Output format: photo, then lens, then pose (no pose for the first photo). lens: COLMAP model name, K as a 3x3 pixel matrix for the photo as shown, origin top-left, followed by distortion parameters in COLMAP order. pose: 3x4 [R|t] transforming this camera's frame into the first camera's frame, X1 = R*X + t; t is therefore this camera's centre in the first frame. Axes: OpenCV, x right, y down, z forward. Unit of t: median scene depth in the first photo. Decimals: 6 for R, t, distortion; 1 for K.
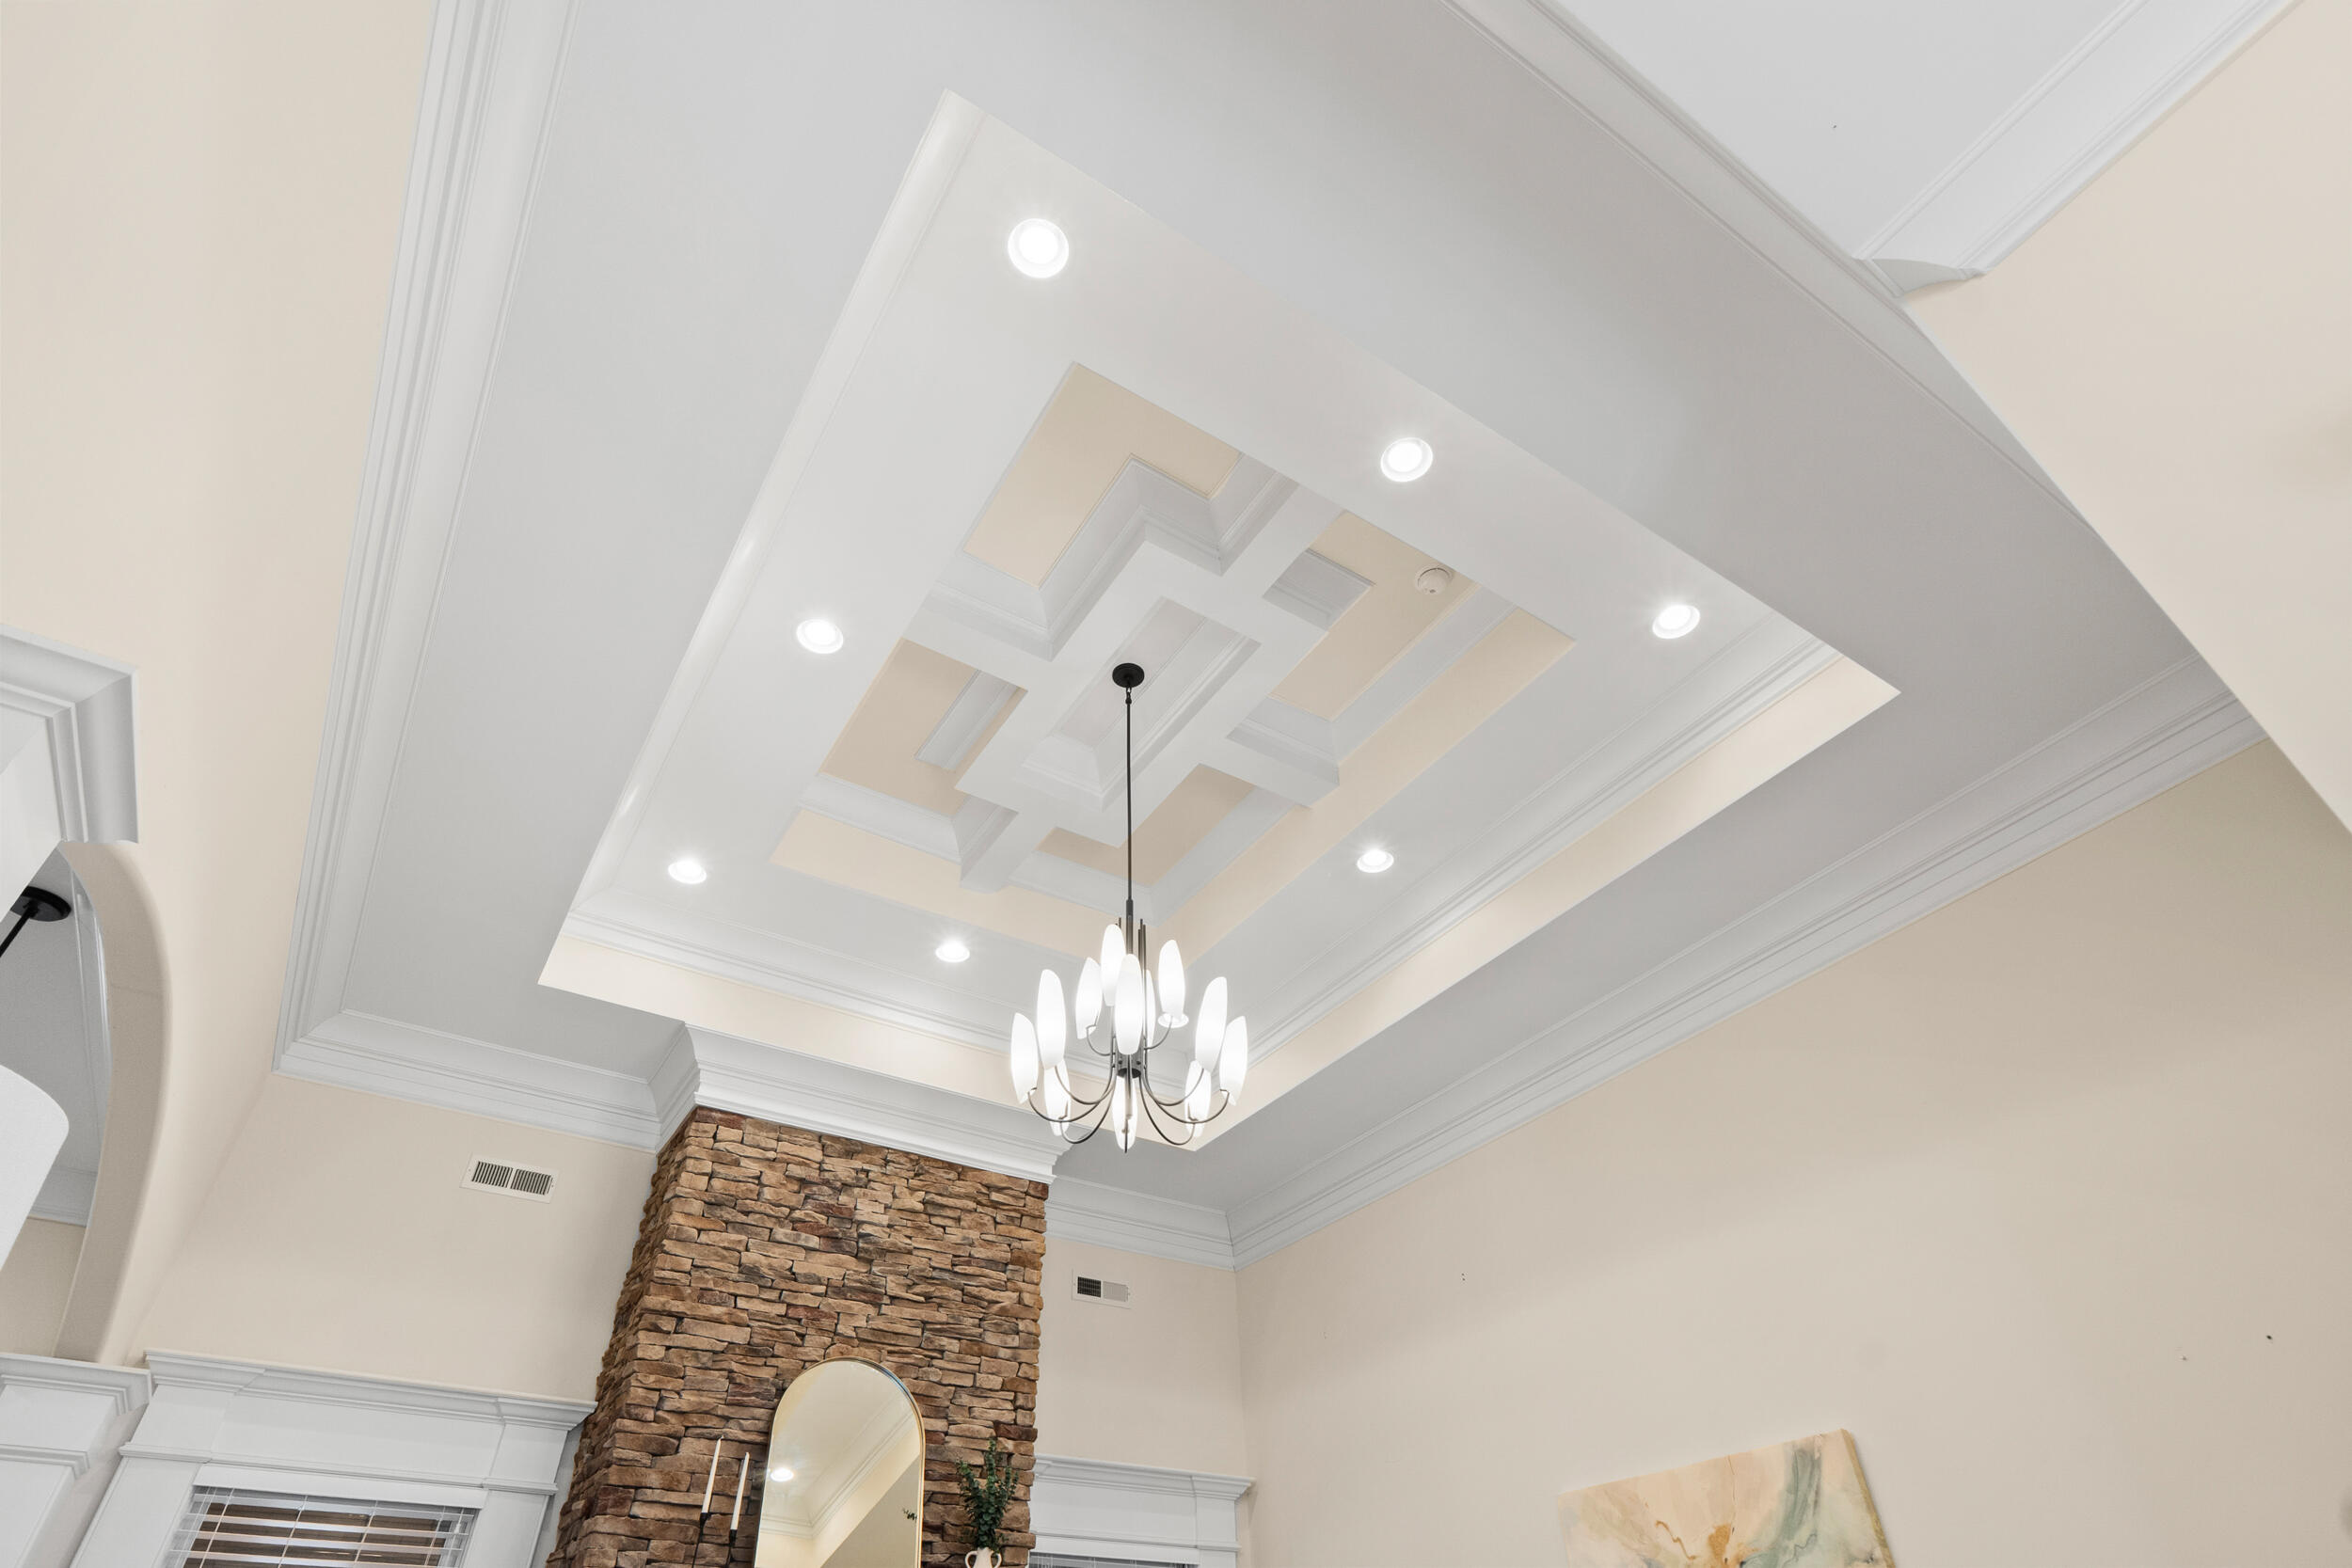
lens RADIAL K [[1213.6, 0, 1176.0], [0, 1213.6, 784.0], [0, 0, 1]] dist [-0.005035, 0.000387]
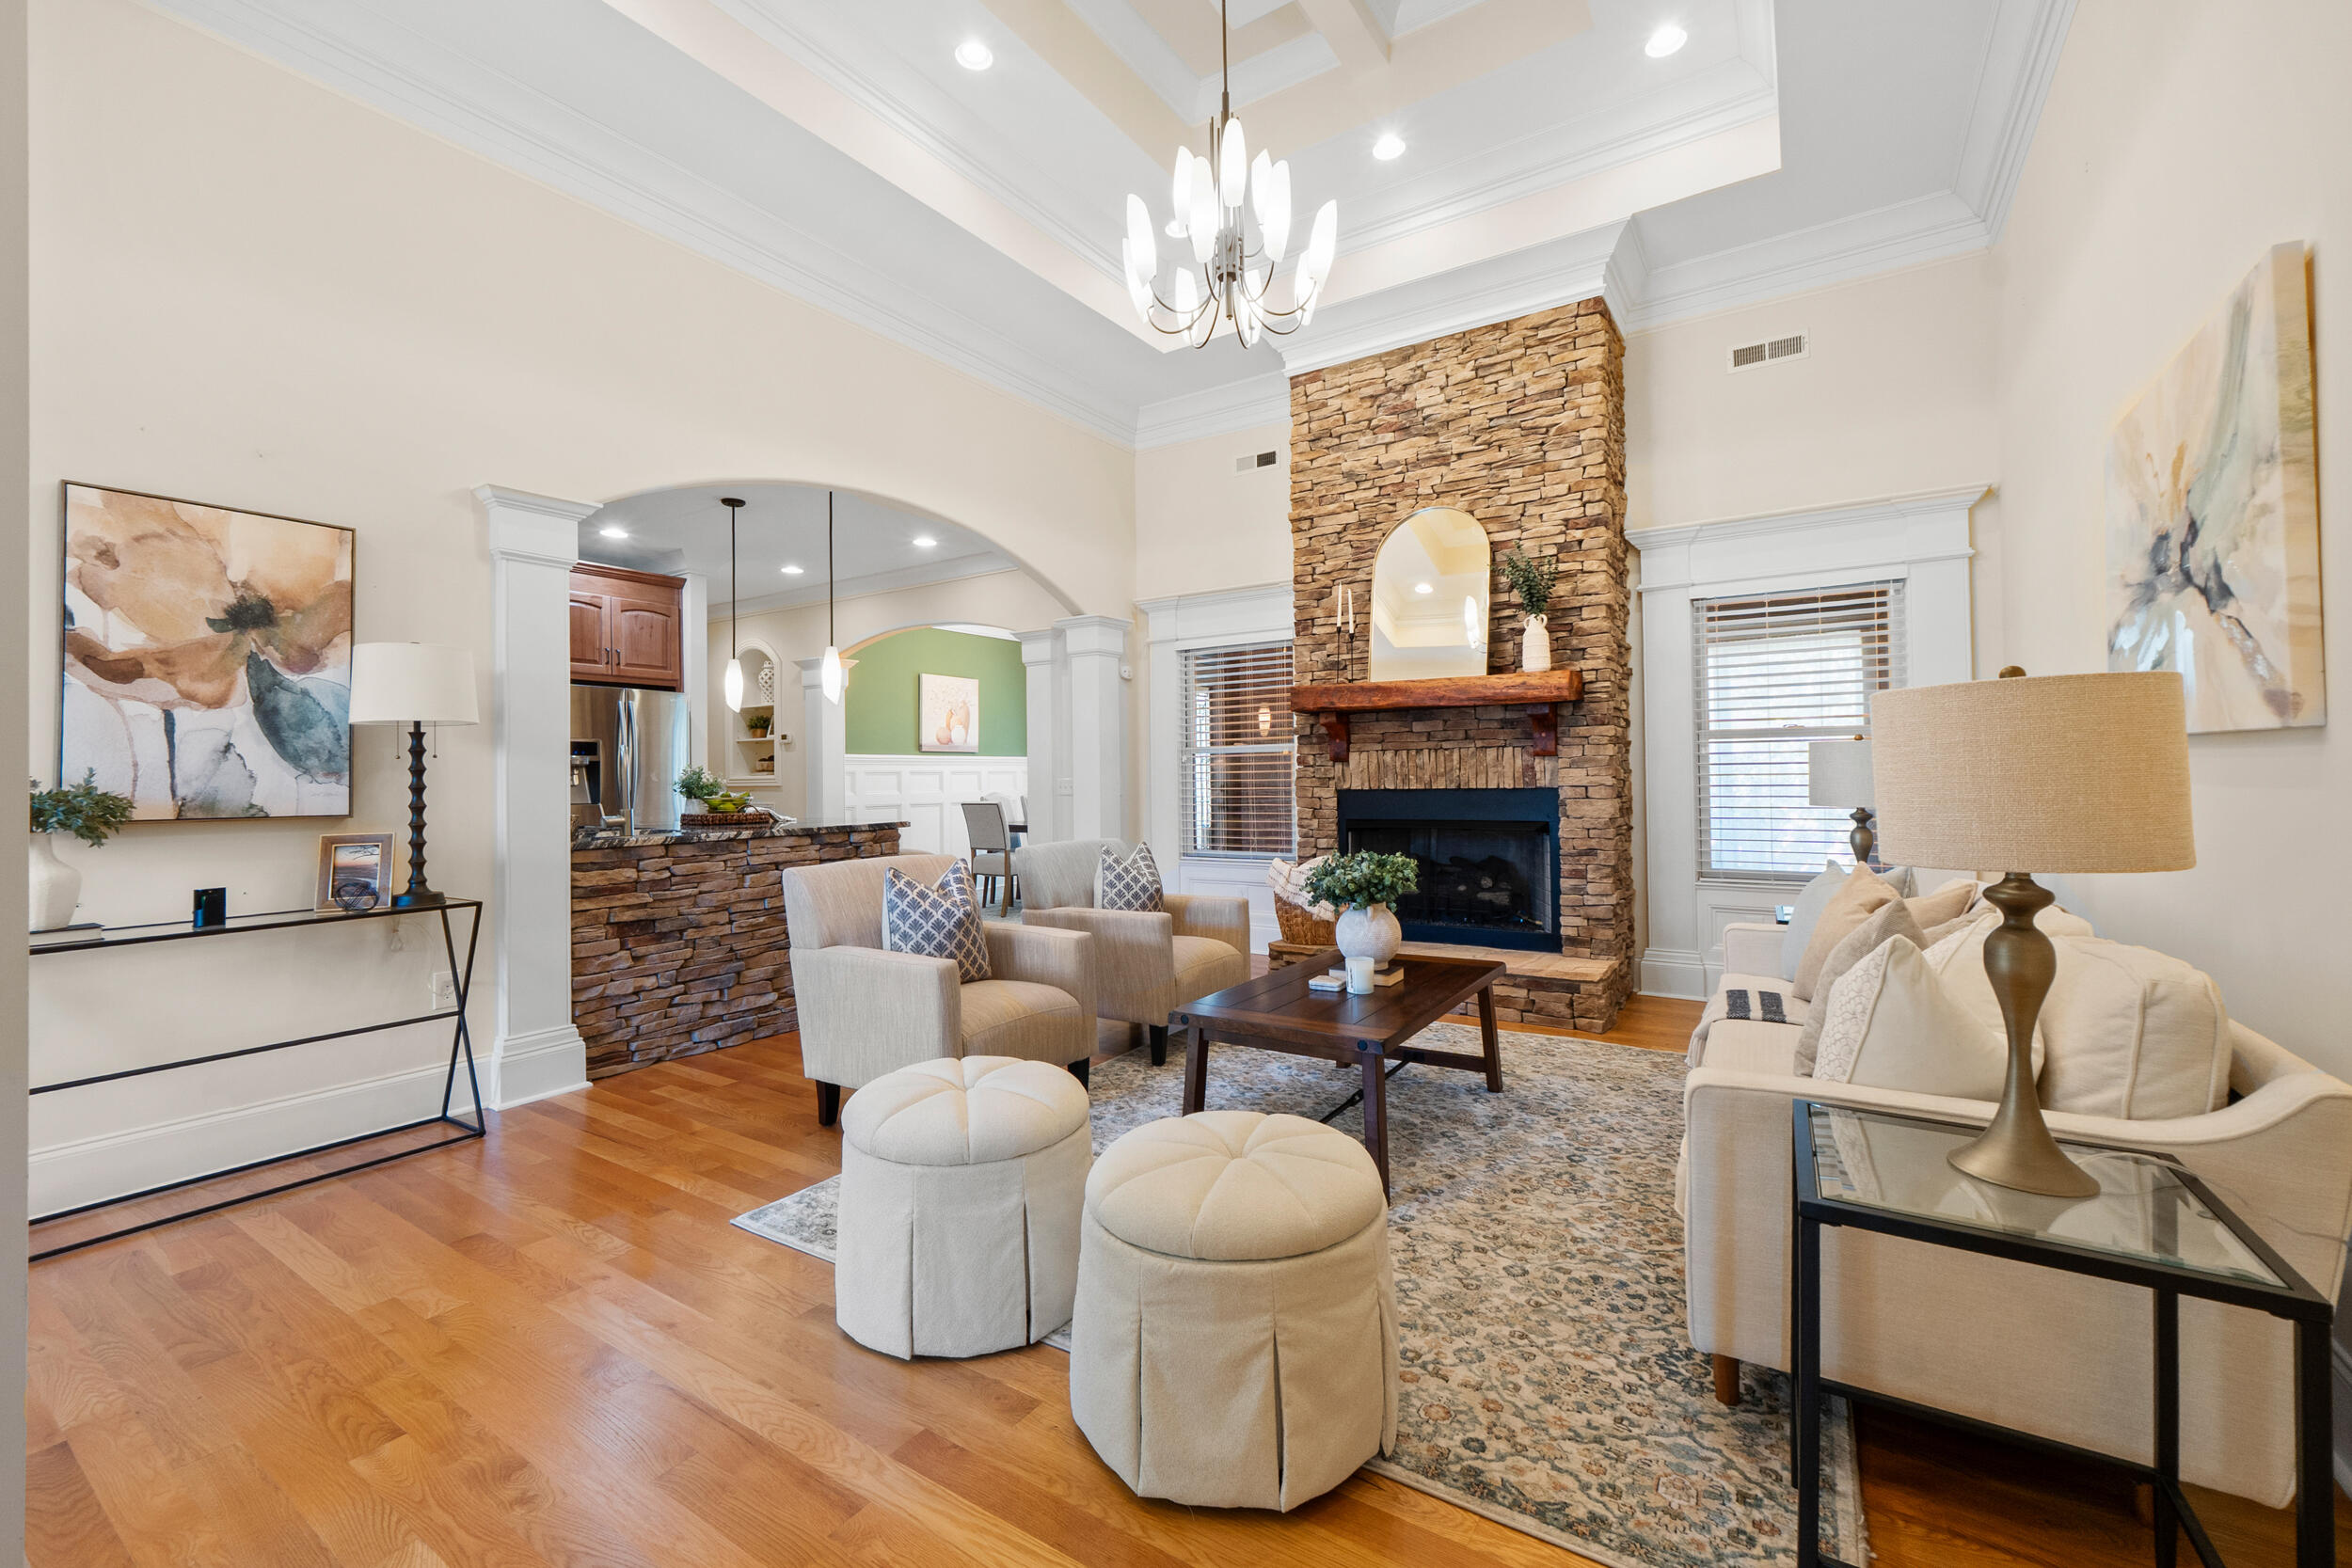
lens RADIAL K [[967.3, 0, 1176.0], [0, 967.3, 784.0], [0, 0, 1]] dist [-0.002070, 0.000130]
pose [[0.403828, 0.020352, -0.914609, 0.553292], [0.595289, 0.753296, 0.279600, 0.224047], [0.694661, -0.657367, 0.292087, 0.280967]]
